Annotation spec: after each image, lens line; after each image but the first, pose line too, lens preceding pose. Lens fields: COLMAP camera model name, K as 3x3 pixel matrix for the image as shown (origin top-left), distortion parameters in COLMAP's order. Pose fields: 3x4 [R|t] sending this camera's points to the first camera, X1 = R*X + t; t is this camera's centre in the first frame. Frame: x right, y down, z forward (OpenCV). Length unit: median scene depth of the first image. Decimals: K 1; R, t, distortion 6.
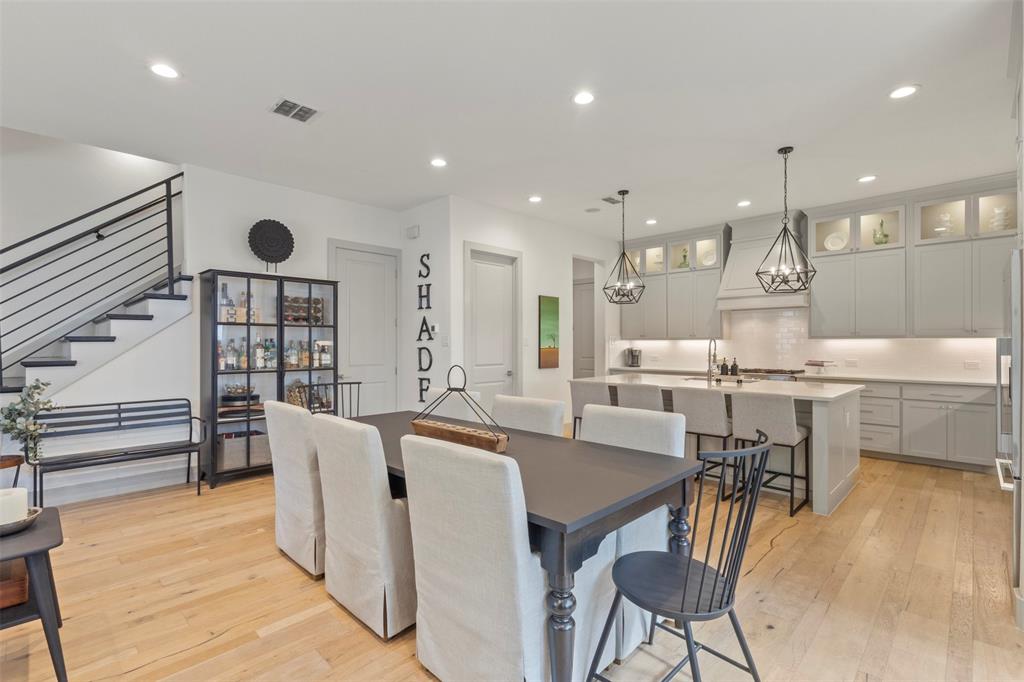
lens RADIAL K [[475.0, 0, 507.7], [0, 475.0, 345.1], [0, 0, 1]] dist [-0.001712, 0.005973]
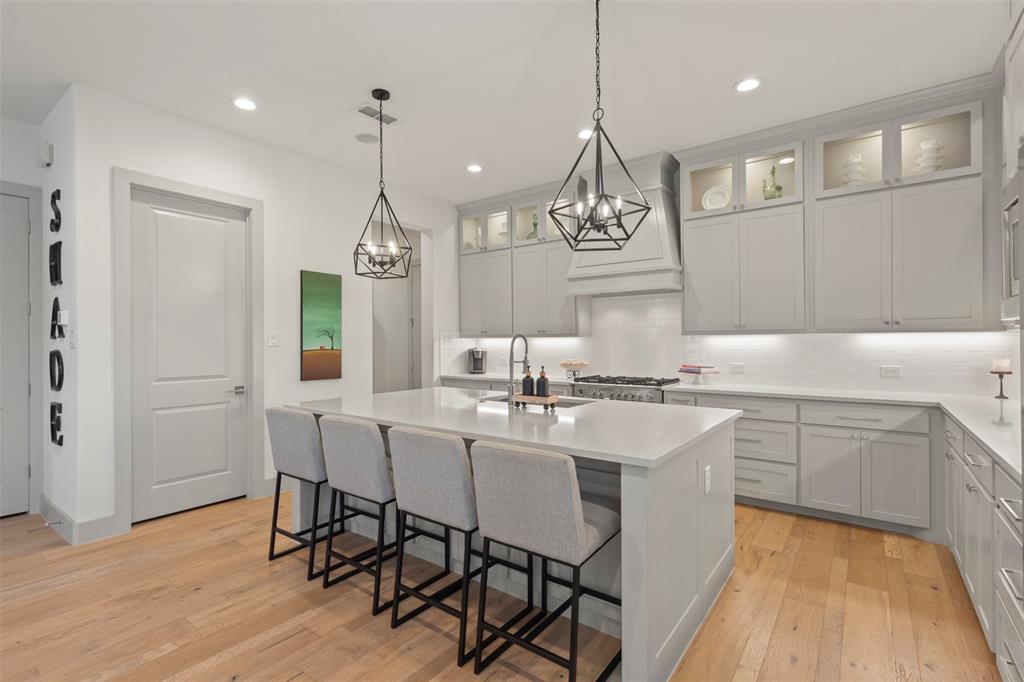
lens RADIAL K [[475.0, 0, 507.7], [0, 475.0, 345.1], [0, 0, 1]] dist [-0.001712, 0.005973]
pose [[0.991657, -0.004510, 0.128824, 0.302740], [0.004302, 0.999989, 0.001892, -0.000814], [-0.128831, -0.001322, 0.991666, 0.351601]]
